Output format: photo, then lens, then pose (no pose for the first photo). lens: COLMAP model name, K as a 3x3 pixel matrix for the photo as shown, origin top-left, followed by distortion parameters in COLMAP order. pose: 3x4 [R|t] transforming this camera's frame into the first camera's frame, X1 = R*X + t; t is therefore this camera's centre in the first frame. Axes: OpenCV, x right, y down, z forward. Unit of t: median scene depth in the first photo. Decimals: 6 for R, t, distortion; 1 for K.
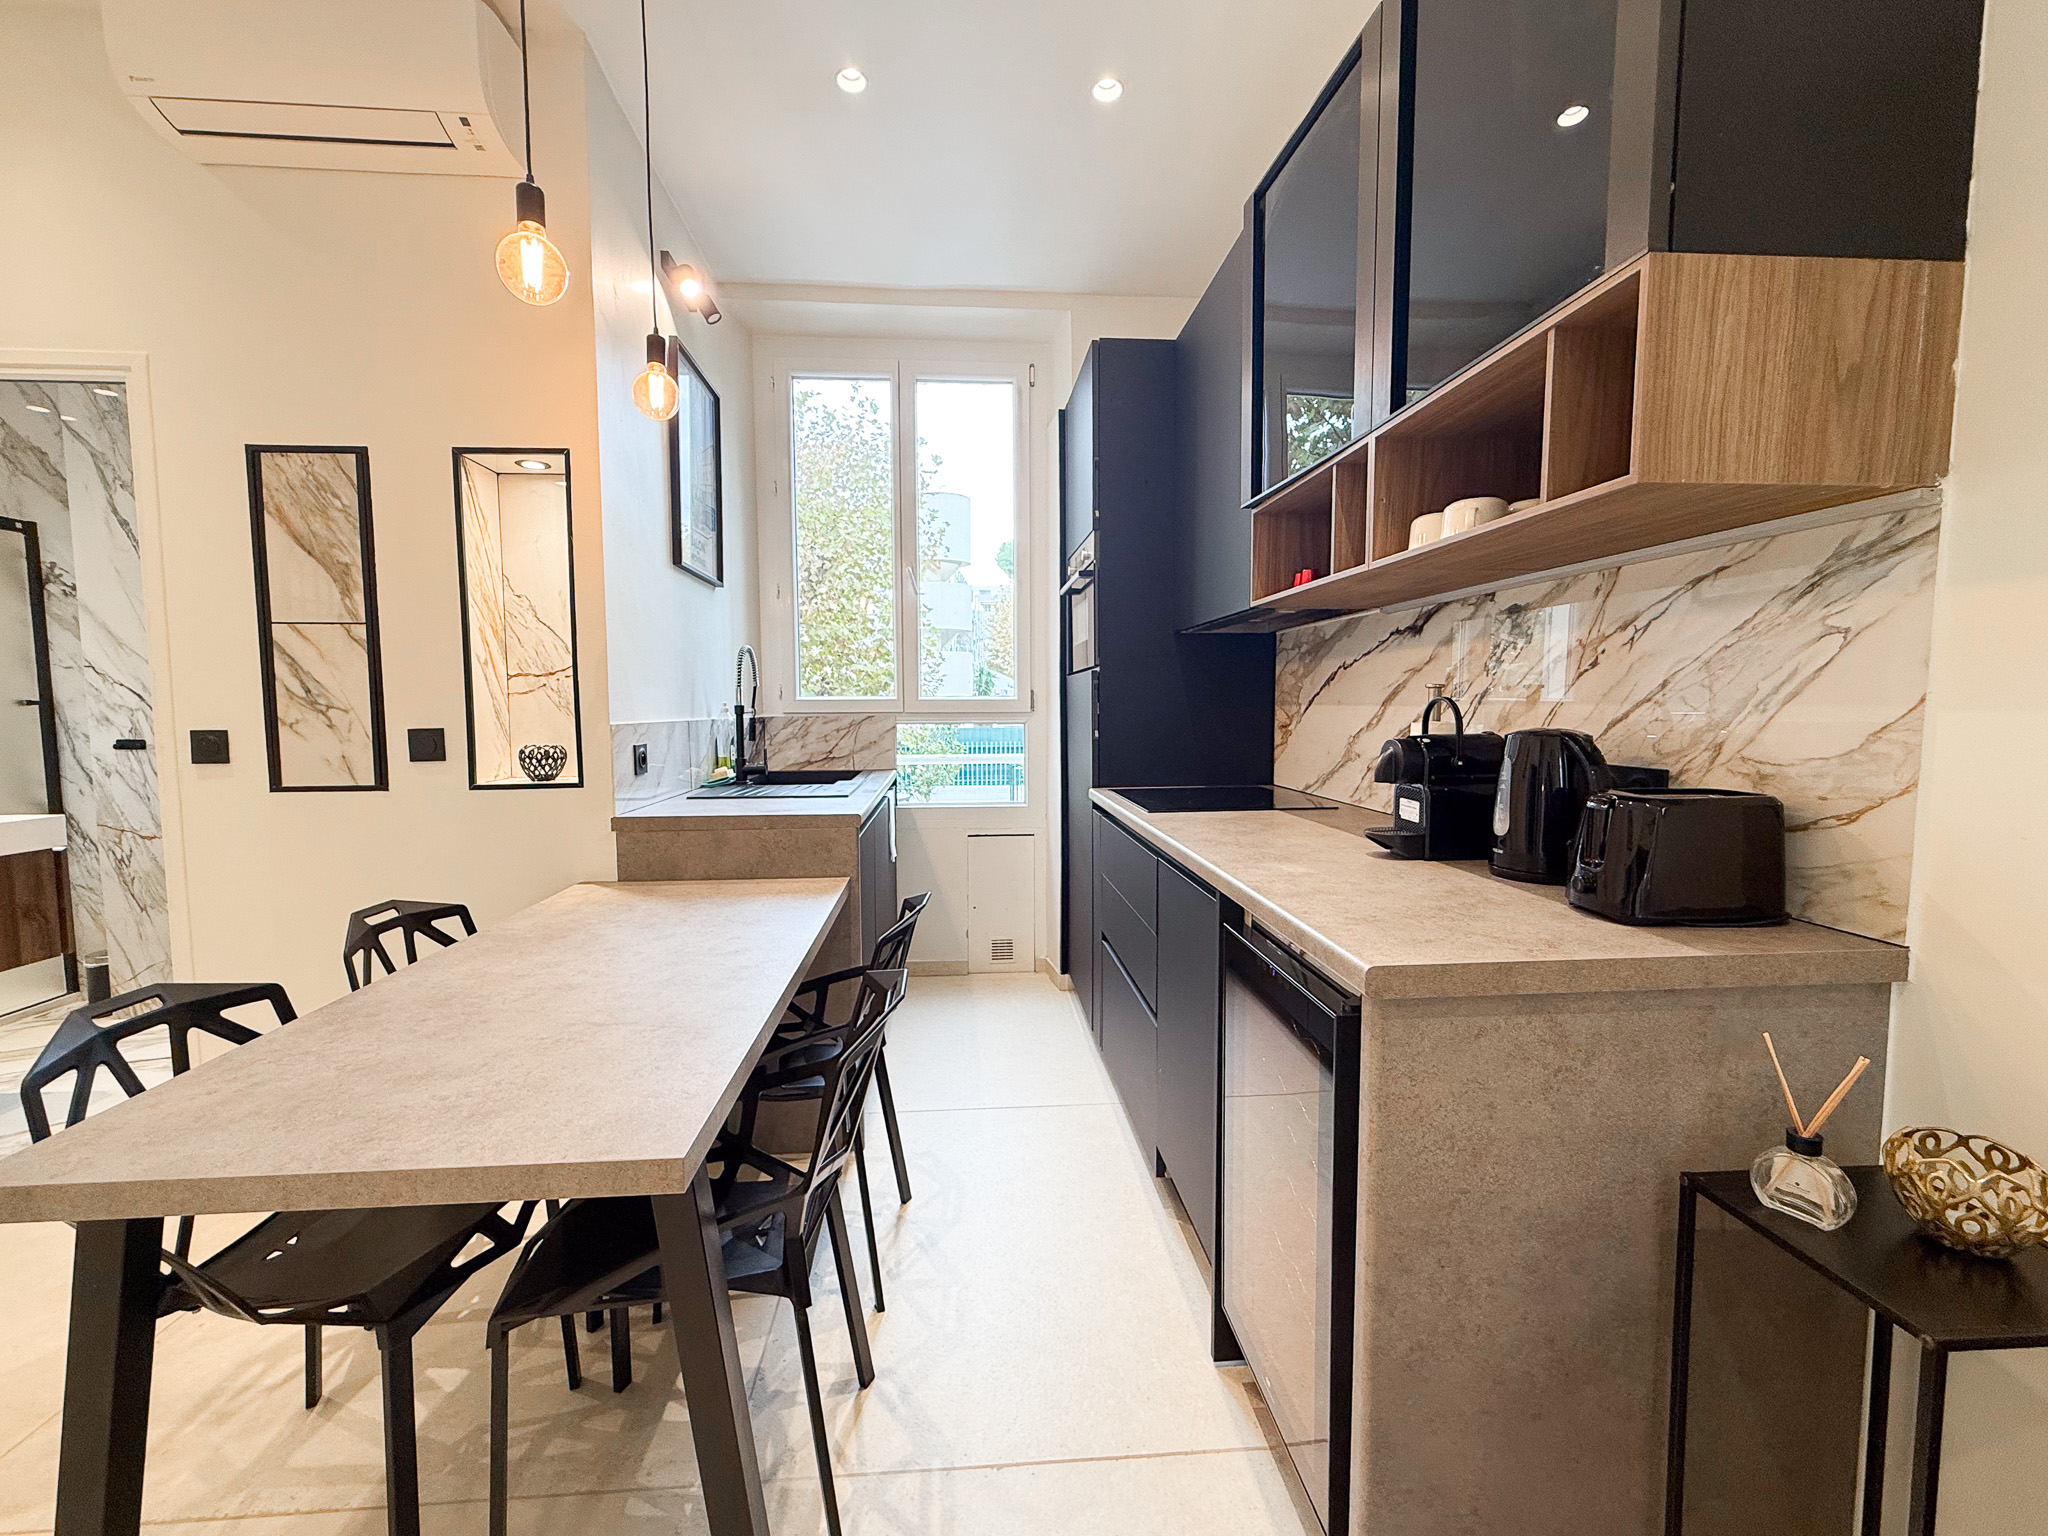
lens RADIAL K [[840.2, 0, 1013.8], [0, 840.2, 767.1], [0, 0, 1]] dist [-0.000325, 0.000068]
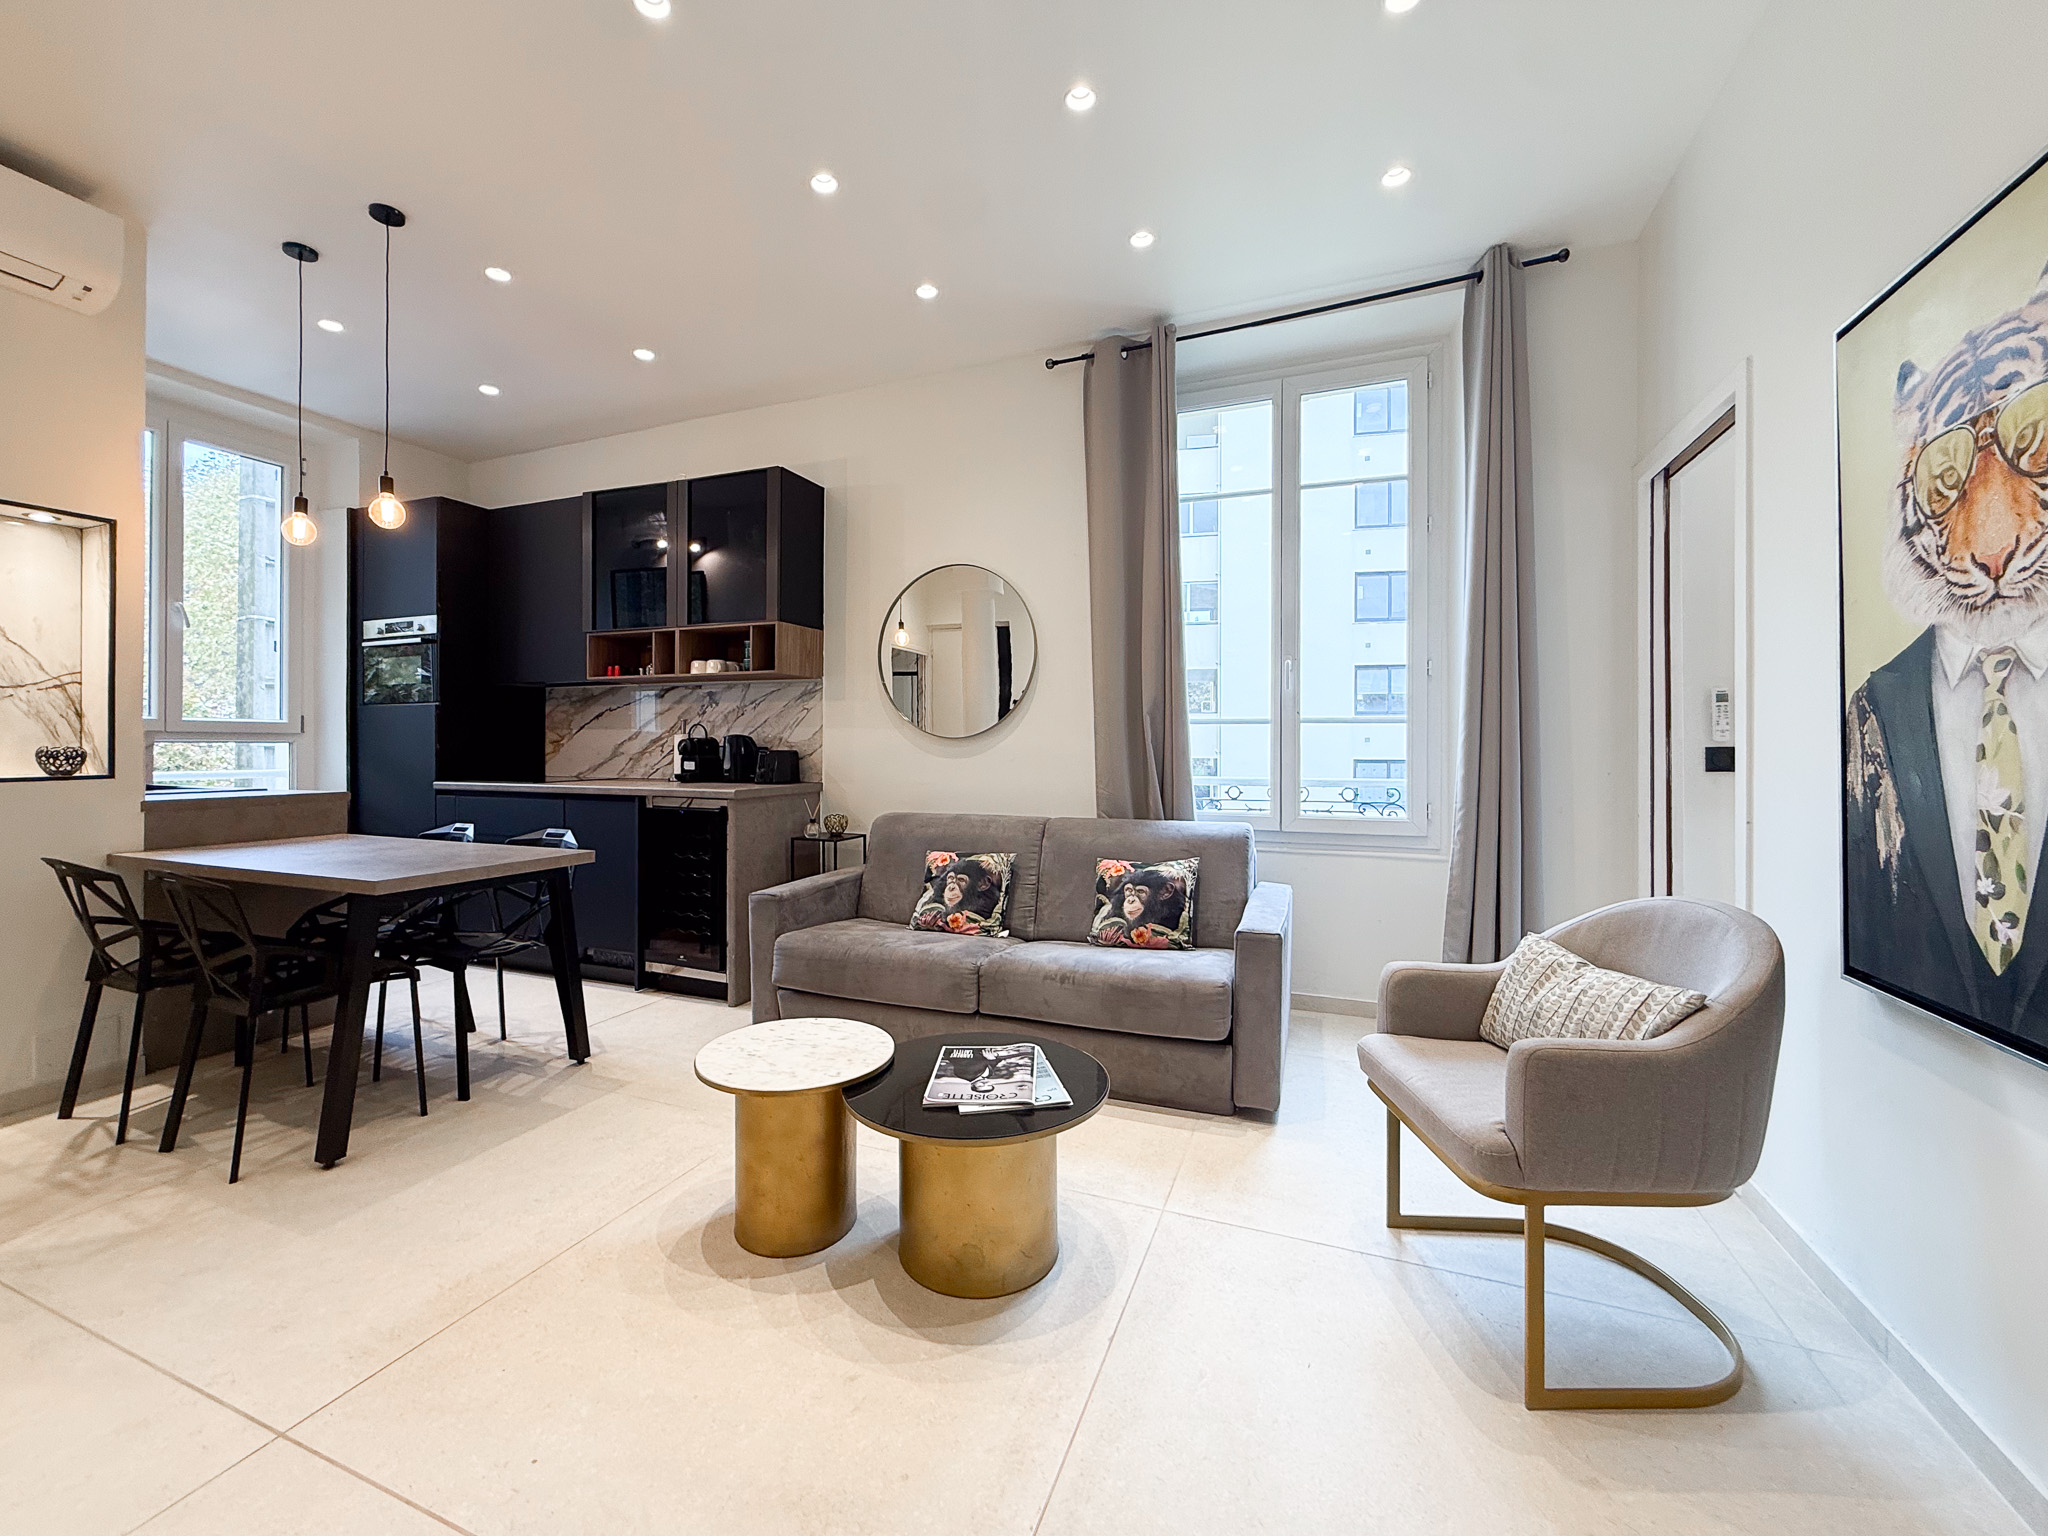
lens RADIAL K [[831.3, 0, 1004.8], [0, 831.3, 743.2], [0, 0, 1]] dist [0.000632, 0.000139]
pose [[0.445402, 0.008285, 0.895293, -1.076729], [0.062792, 0.997206, -0.040466, 0.110629], [-0.893126, 0.074241, 0.443637, -0.802166]]
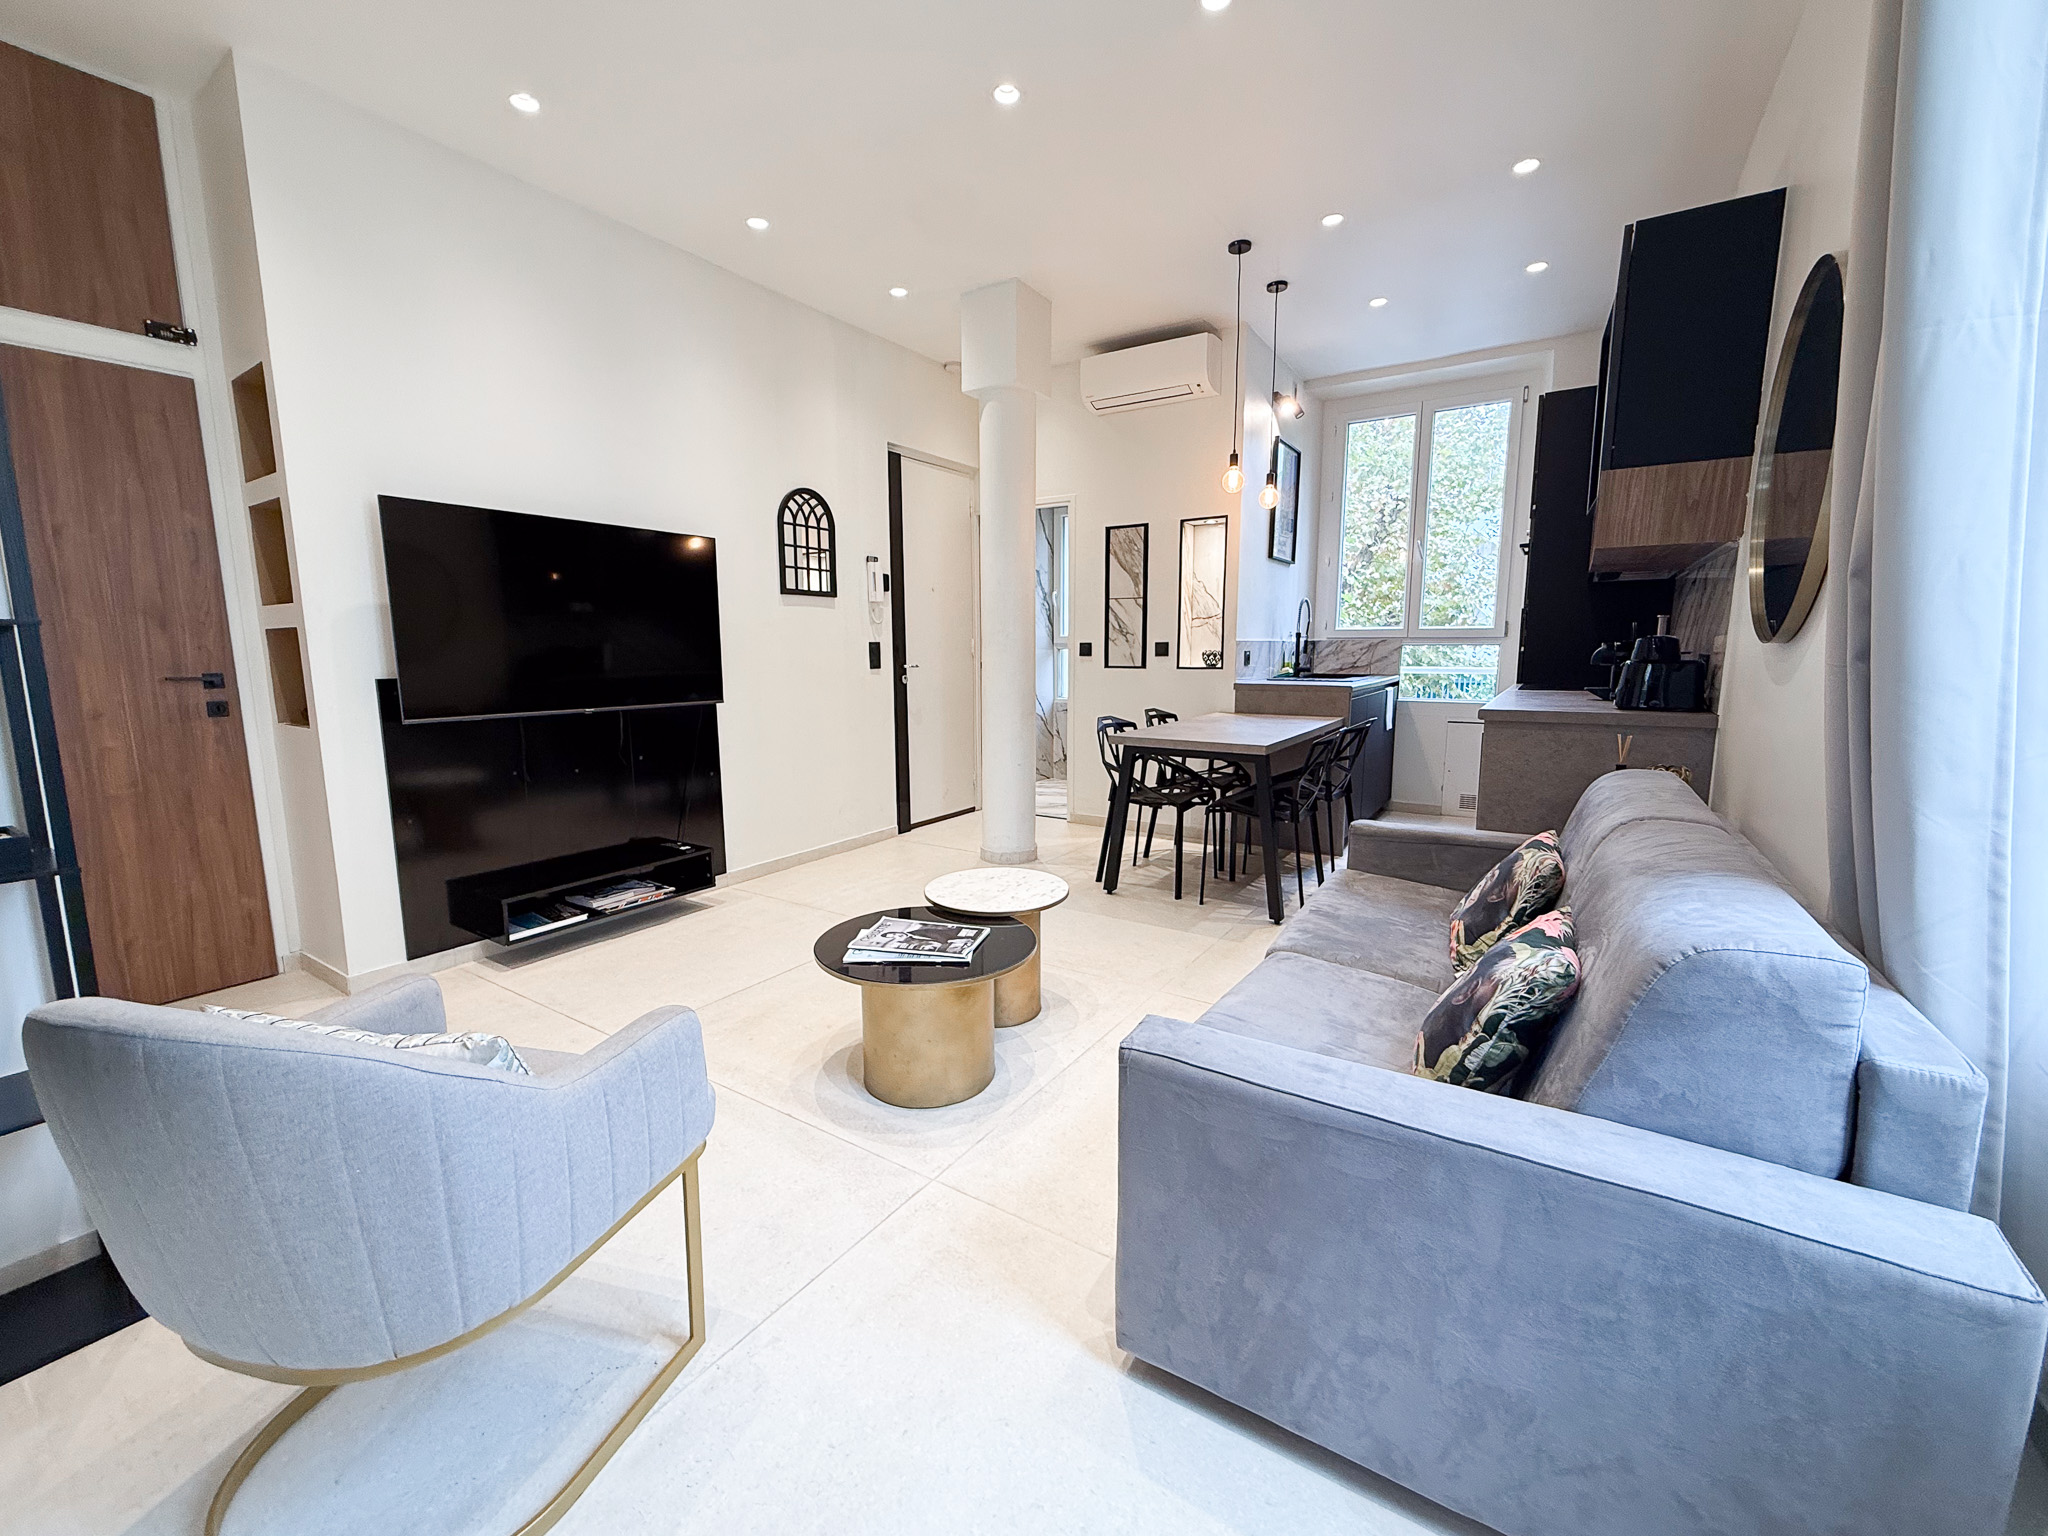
lens RADIAL K [[830.4, 0, 1019.8], [0, 830.4, 766.9], [0, 0, 1]] dist [0.000013, 0.000285]
pose [[0.795456, 0.090021, -0.599288, 0.410772], [-0.043259, 0.994817, 0.092016, 0.105486], [0.604466, -0.047270, 0.795227, -1.114952]]
